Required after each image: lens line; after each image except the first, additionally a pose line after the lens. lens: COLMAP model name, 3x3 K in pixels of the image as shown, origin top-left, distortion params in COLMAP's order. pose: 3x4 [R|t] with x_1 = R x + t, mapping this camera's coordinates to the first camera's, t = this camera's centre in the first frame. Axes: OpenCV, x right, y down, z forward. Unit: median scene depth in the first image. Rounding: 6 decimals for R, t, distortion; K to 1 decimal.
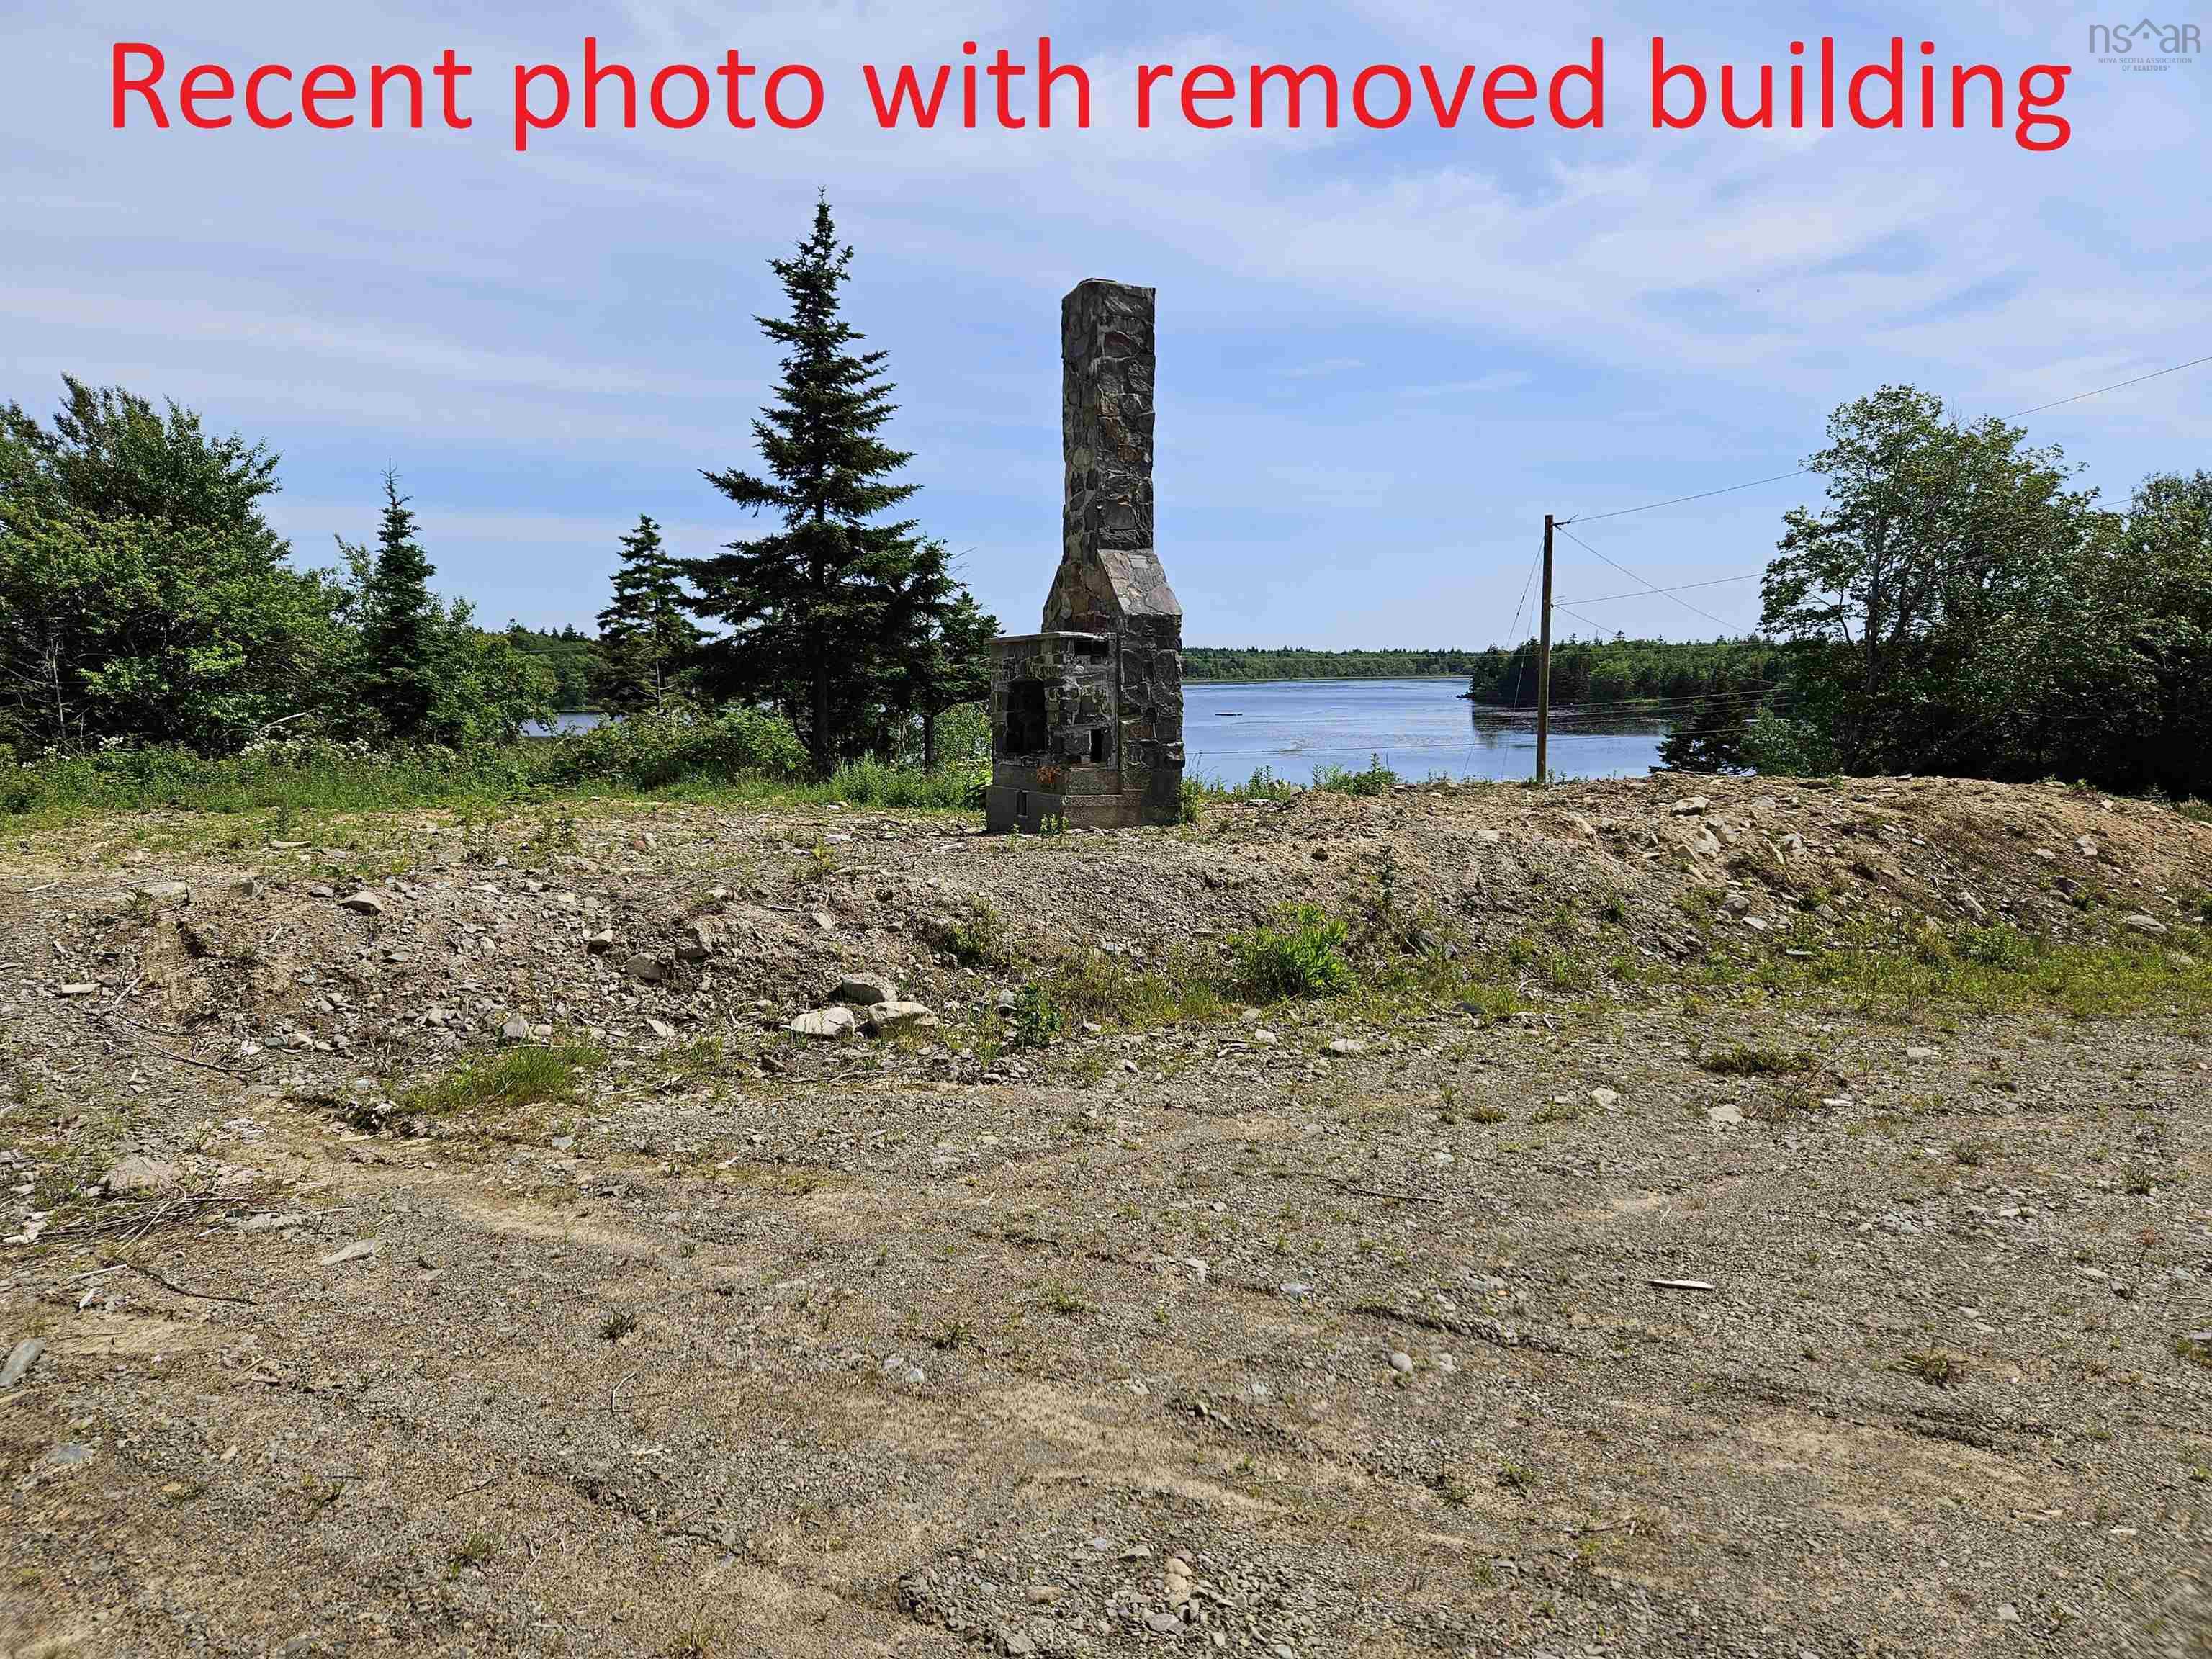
lens RADIAL K [[1458.7, 0, 1086.0], [0, 1458.7, 817.0], [0, 0, 1]] dist [0.021007, -0.013753]
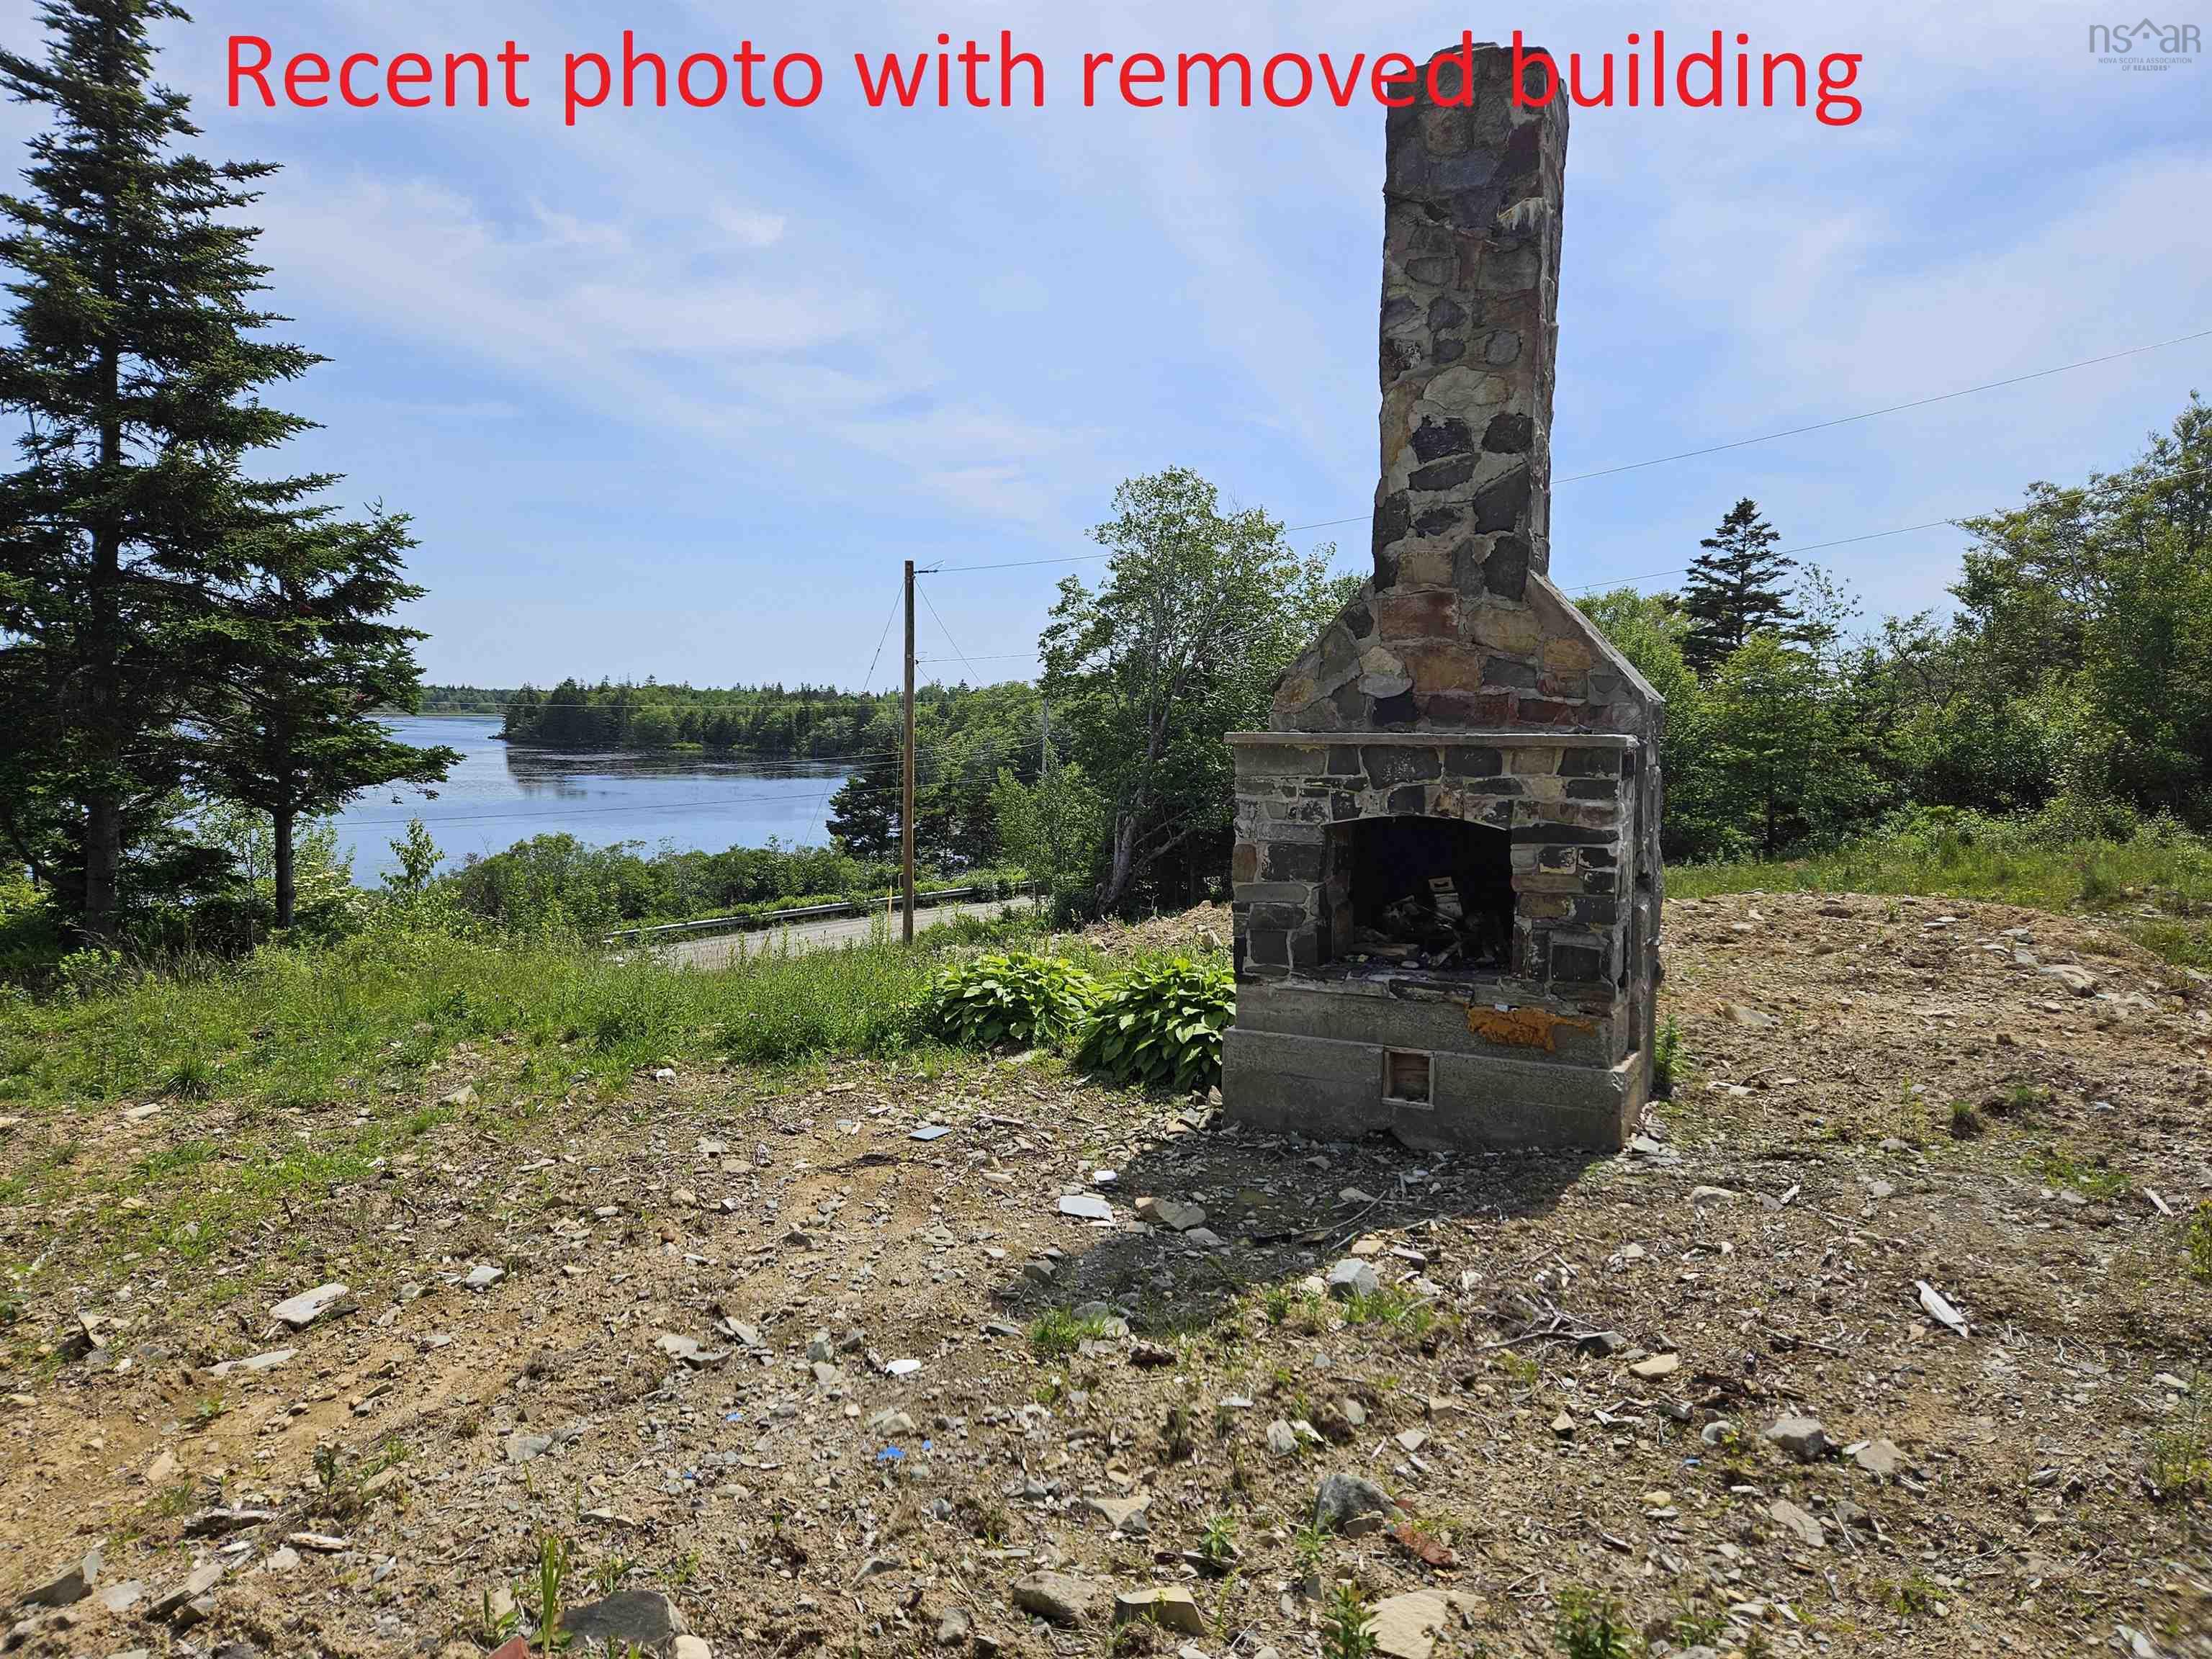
lens RADIAL K [[1458.7, 0, 1090.2], [0, 1458.7, 825.6], [0, 0, 1]] dist [0.021007, -0.013753]
pose [[0.794730, -0.020447, 0.606619, -0.117849], [0.033900, 0.999368, -0.010726, -0.025720], [-0.606016, 0.029089, 0.794920, 0.187994]]
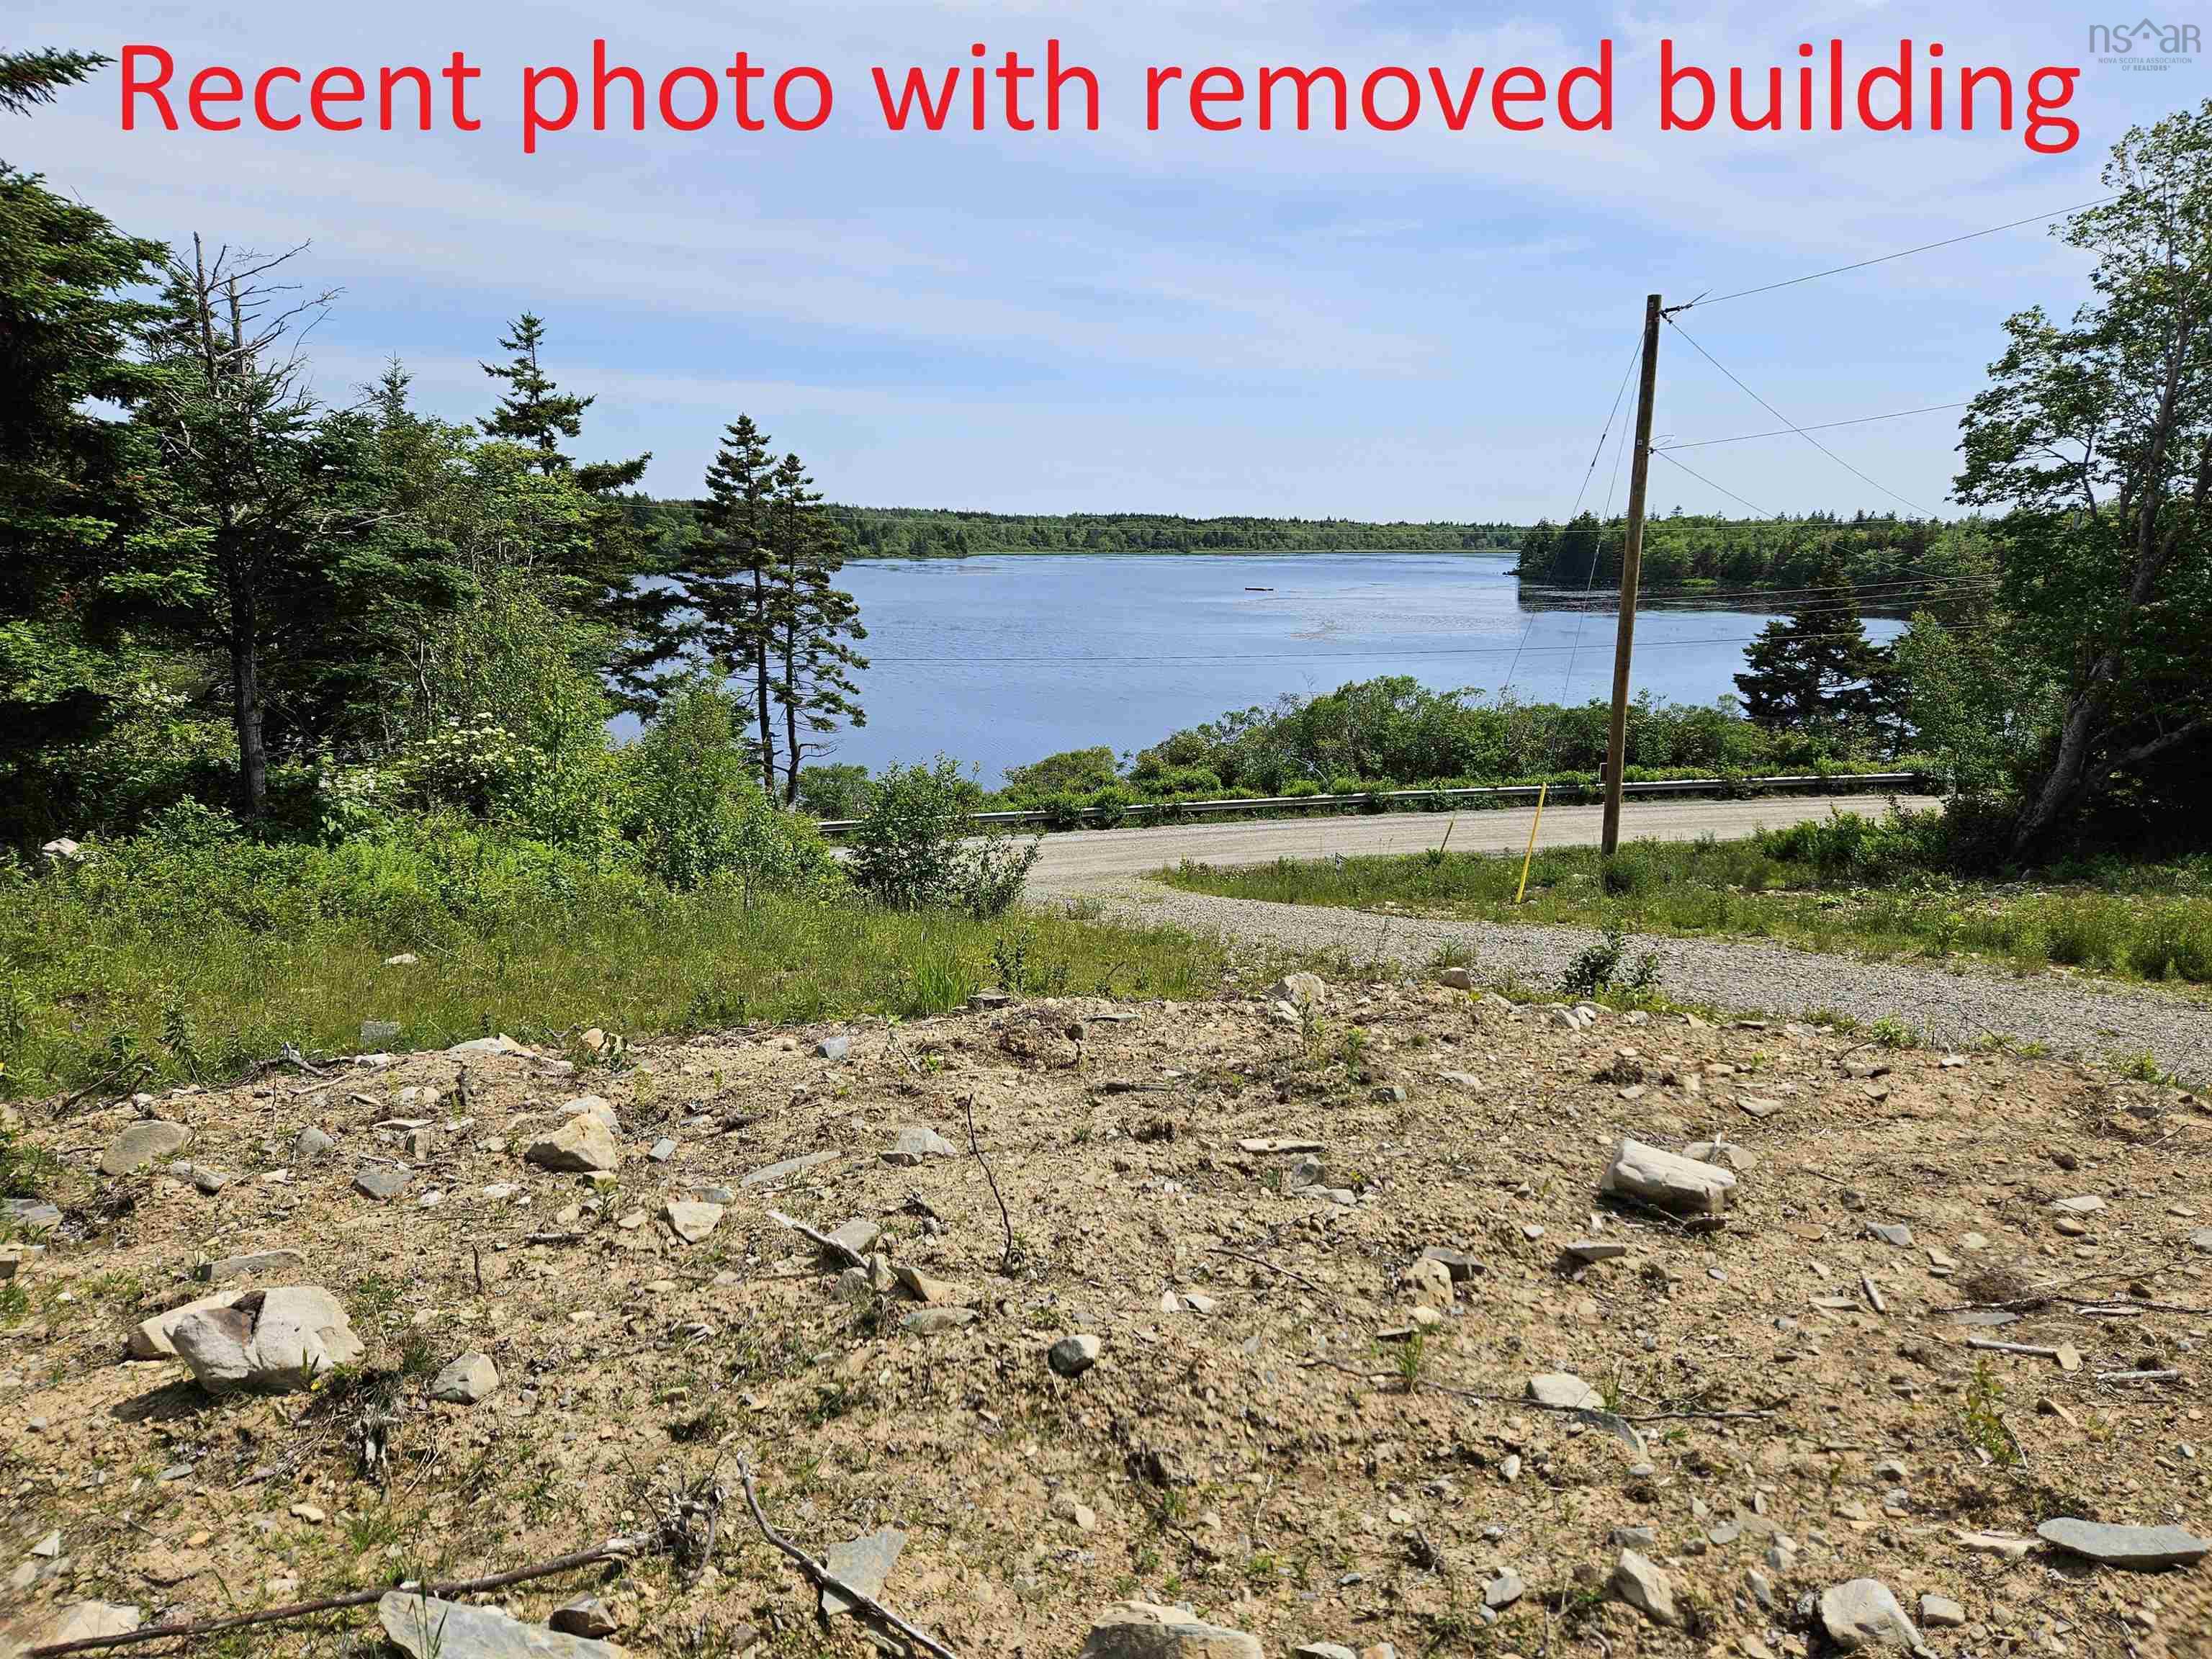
lens RADIAL K [[1458.7, 0, 1103.7], [0, 1458.7, 828.3], [0, 0, 1]] dist [0.021007, -0.013753]
pose [[0.999740, 0.019164, -0.012373, 0.085671], [-0.017892, 0.995238, 0.095817, -0.035783], [0.014150, -0.095570, 0.995322, 0.316353]]
